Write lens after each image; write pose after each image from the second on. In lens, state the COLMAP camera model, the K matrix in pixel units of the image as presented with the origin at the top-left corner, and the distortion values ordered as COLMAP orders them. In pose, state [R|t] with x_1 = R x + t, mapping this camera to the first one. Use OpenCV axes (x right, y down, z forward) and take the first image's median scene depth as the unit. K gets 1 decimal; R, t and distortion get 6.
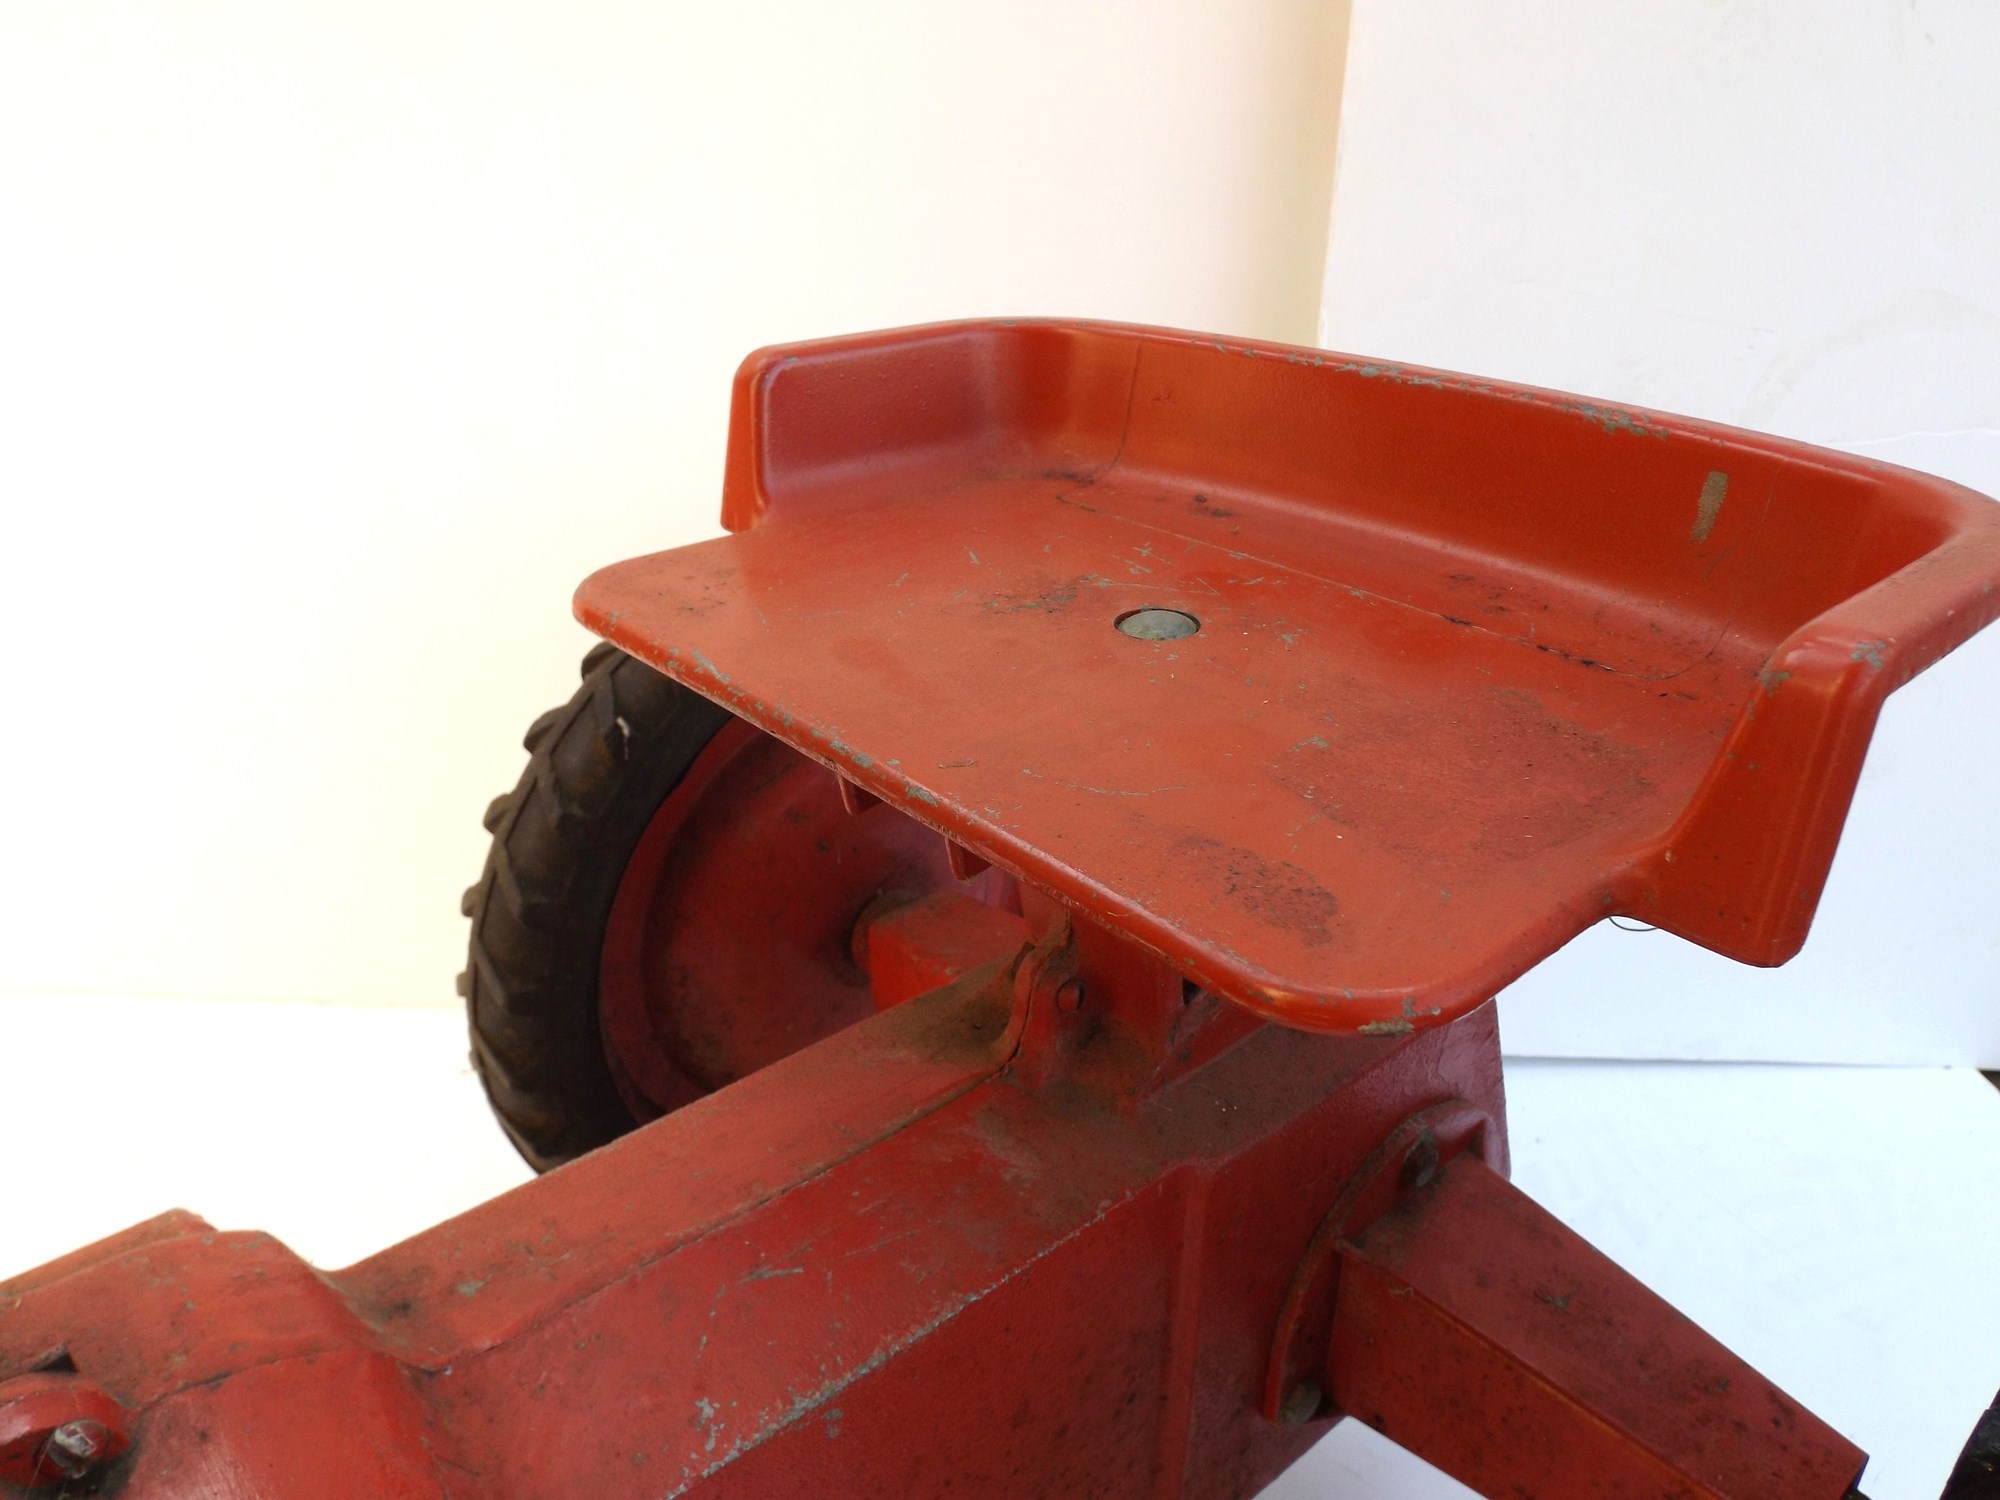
lens RADIAL K [[1413.5, 0, 1002.1], [0, 1413.5, 753.5], [0, 0, 1]] dist [0.008580, -0.018352]
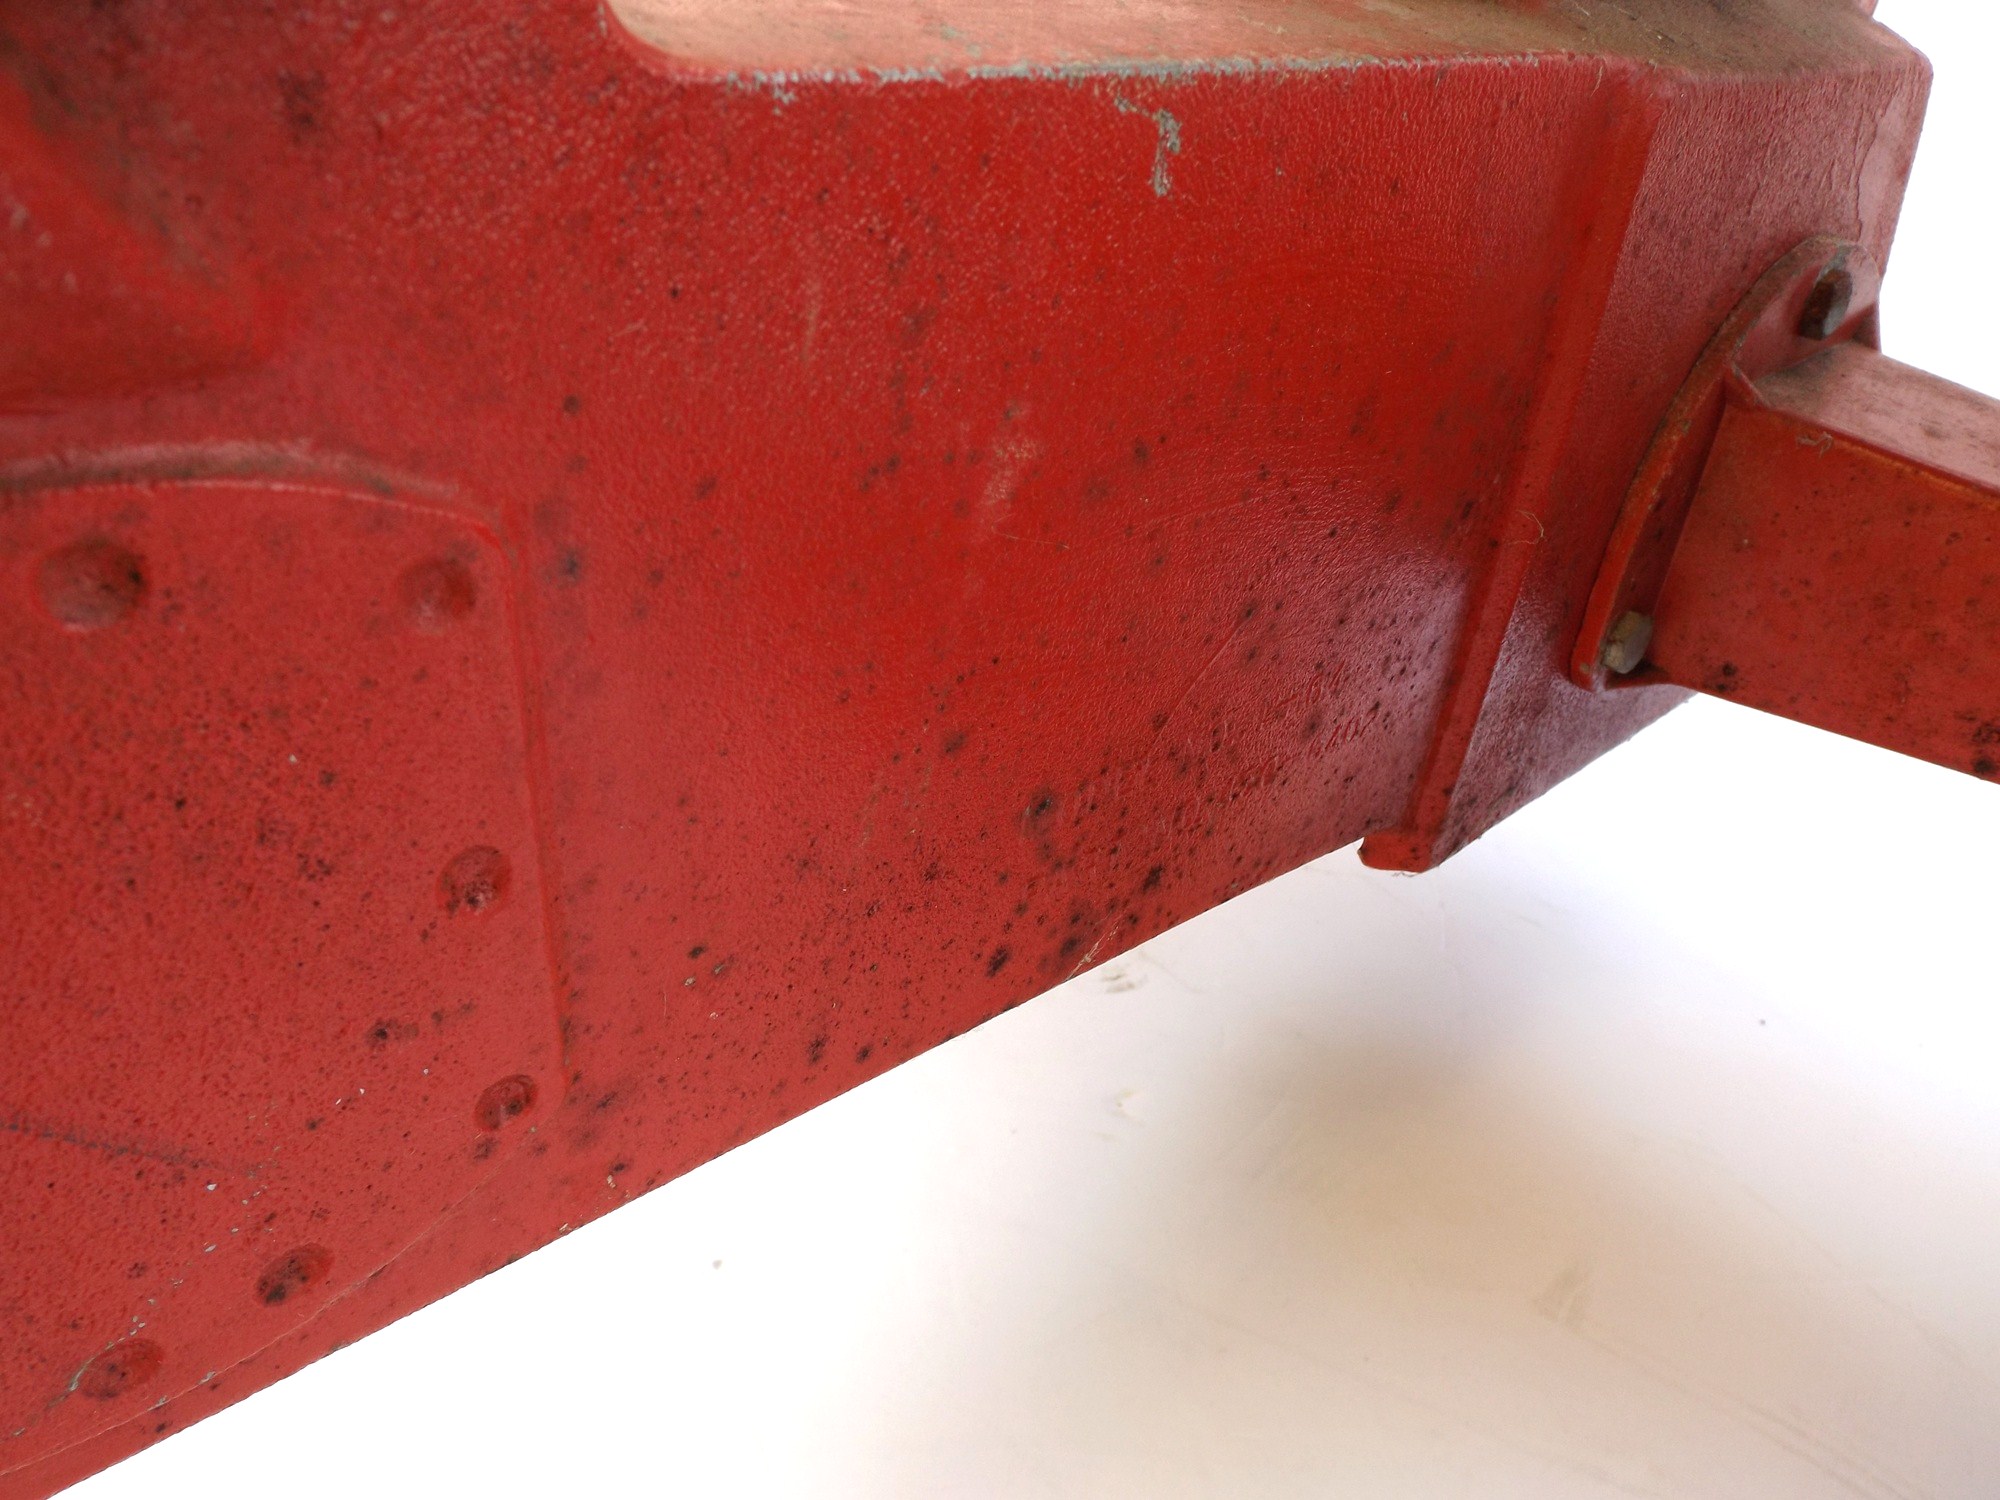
lens RADIAL K [[1413.5, 0, 995.3], [0, 1413.5, 736.8], [0, 0, 1]] dist [0.008580, -0.018352]
pose [[0.997468, 0.037944, 0.060151, -0.149883], [-0.044399, 0.992952, 0.109889, 0.457329], [-0.055558, -0.112281, 0.992122, 0.319979]]
